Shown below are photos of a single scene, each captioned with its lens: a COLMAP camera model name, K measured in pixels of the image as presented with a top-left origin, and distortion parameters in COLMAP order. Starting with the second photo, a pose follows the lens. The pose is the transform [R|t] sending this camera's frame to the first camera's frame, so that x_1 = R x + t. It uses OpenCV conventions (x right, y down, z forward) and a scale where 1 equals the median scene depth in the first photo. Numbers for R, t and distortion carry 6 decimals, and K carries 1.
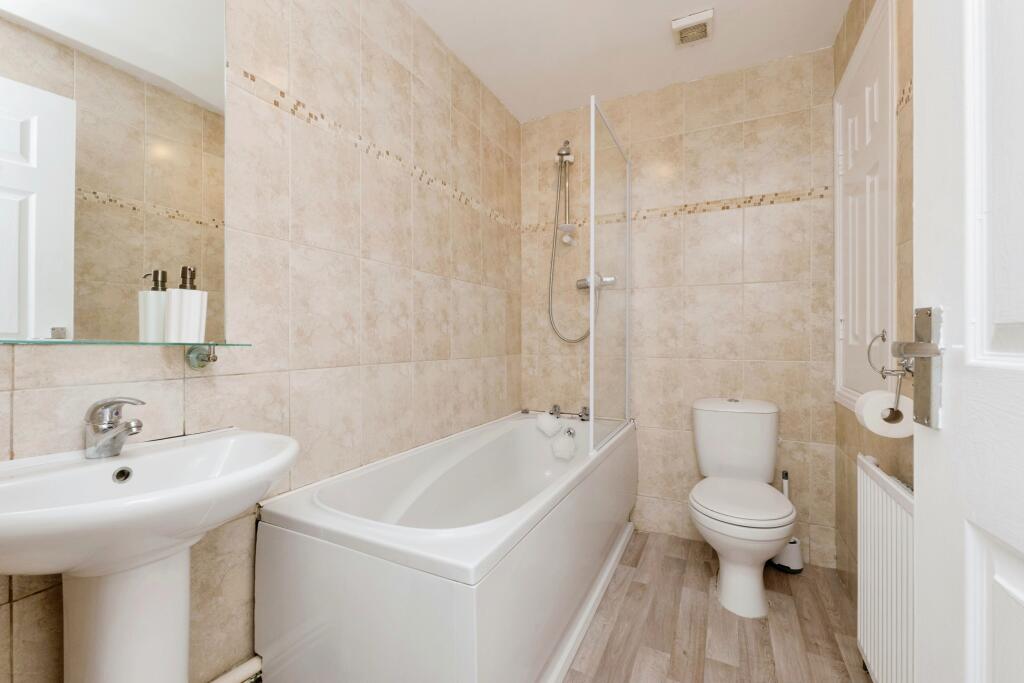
lens RADIAL K [[407.7, 0, 519.6], [0, 407.7, 345.6], [0, 0, 1]] dist [0.001367, -0.000160]
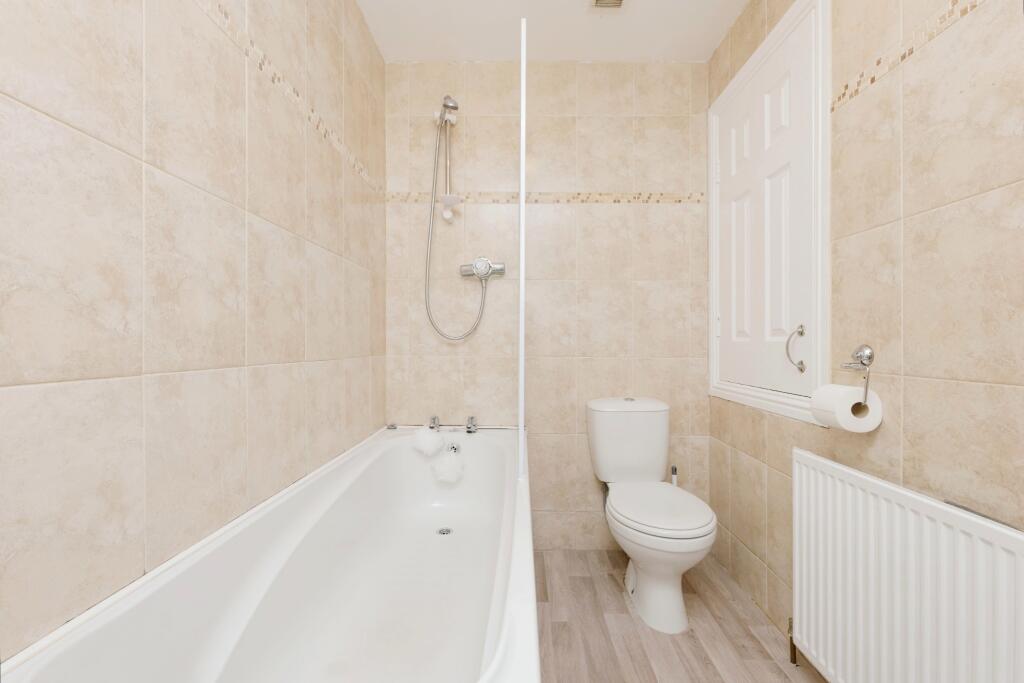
lens RADIAL K [[407.7, 0, 519.6], [0, 407.7, 345.6], [0, 0, 1]] dist [0.001367, -0.000160]
pose [[0.910422, -0.000198, 0.413681, -0.113733], [0.002550, 0.999984, -0.005131, 0.010952], [-0.413673, 0.005727, 0.910407, 0.226169]]
